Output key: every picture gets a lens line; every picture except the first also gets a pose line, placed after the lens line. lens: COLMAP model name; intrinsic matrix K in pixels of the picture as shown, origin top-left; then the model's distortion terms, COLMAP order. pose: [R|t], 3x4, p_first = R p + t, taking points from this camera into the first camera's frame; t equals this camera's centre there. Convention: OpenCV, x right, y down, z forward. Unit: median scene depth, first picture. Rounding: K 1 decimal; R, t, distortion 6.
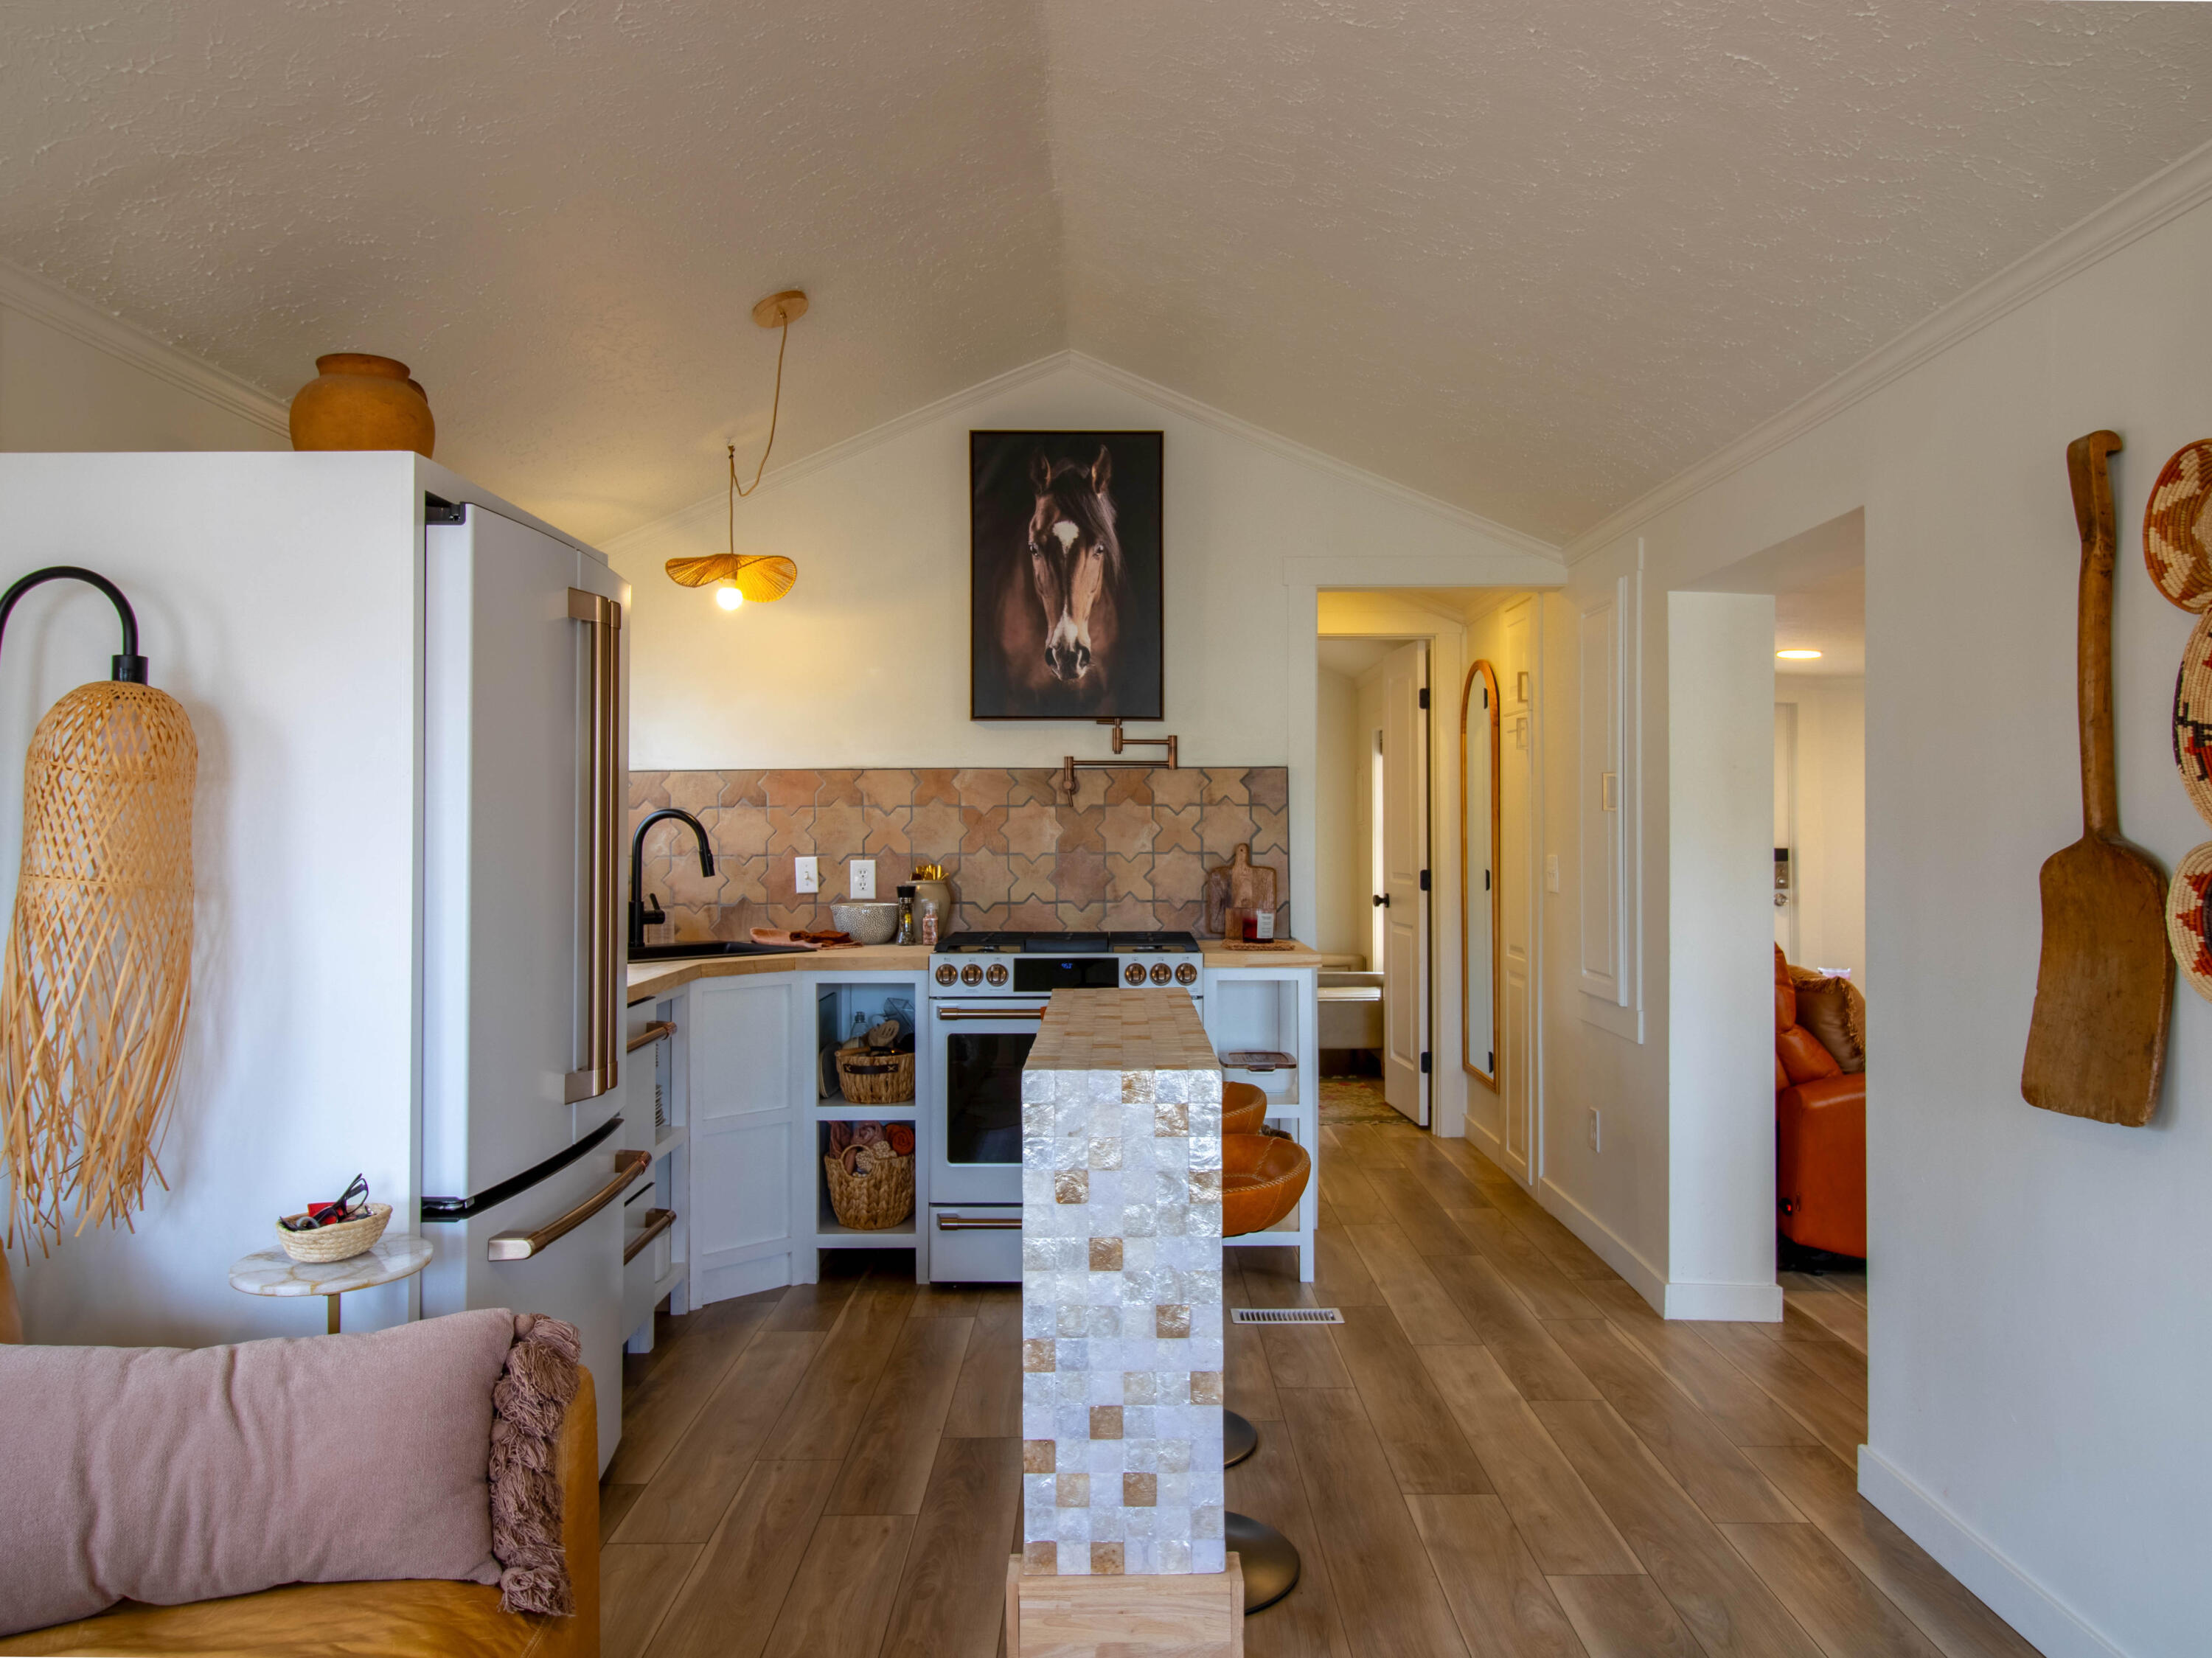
lens RADIAL K [[1367.0, 0, 1096.9], [0, 1367.0, 819.4], [0, 0, 1]] dist [-0.004429, -0.001308]
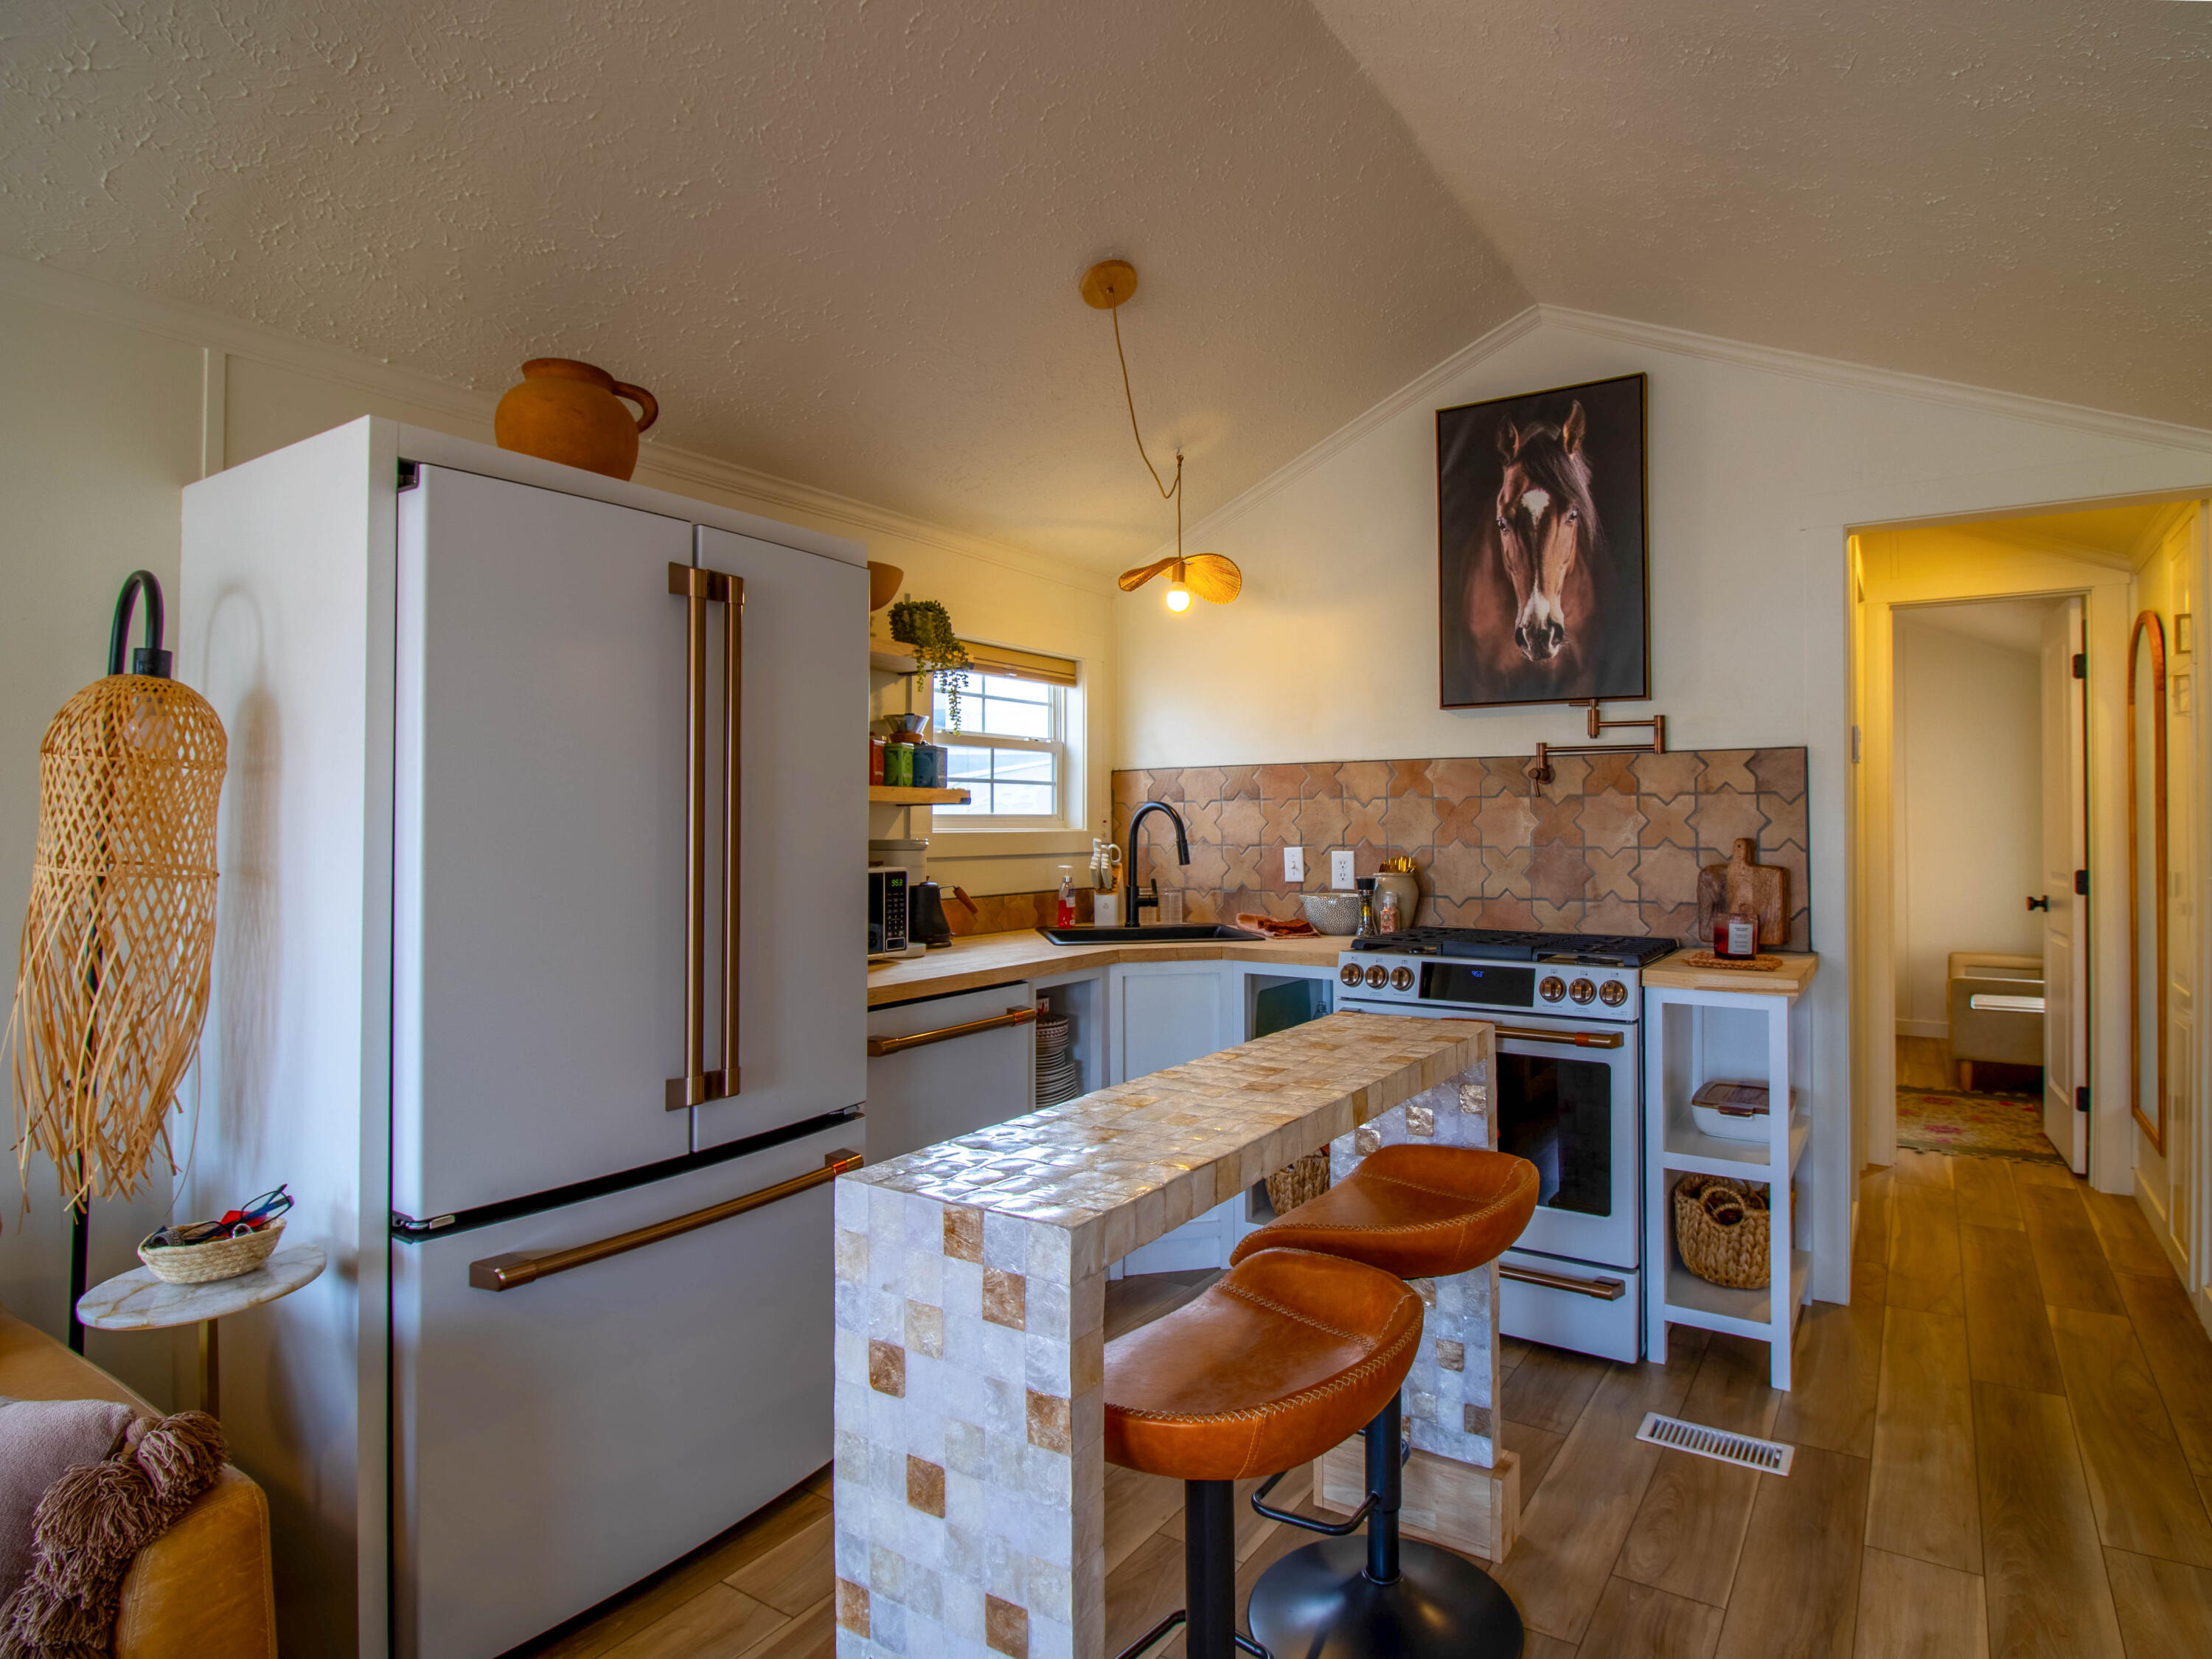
lens RADIAL K [[1180.9, 0, 1094.5], [0, 1180.9, 814.3], [0, 0, 1]] dist [0.002831, -0.013376]
pose [[0.881509, -0.001140, -0.472165, 0.091392], [0.001859, 0.999998, 0.001057, 0.001102], [0.472163, -0.001809, 0.881509, 0.150067]]
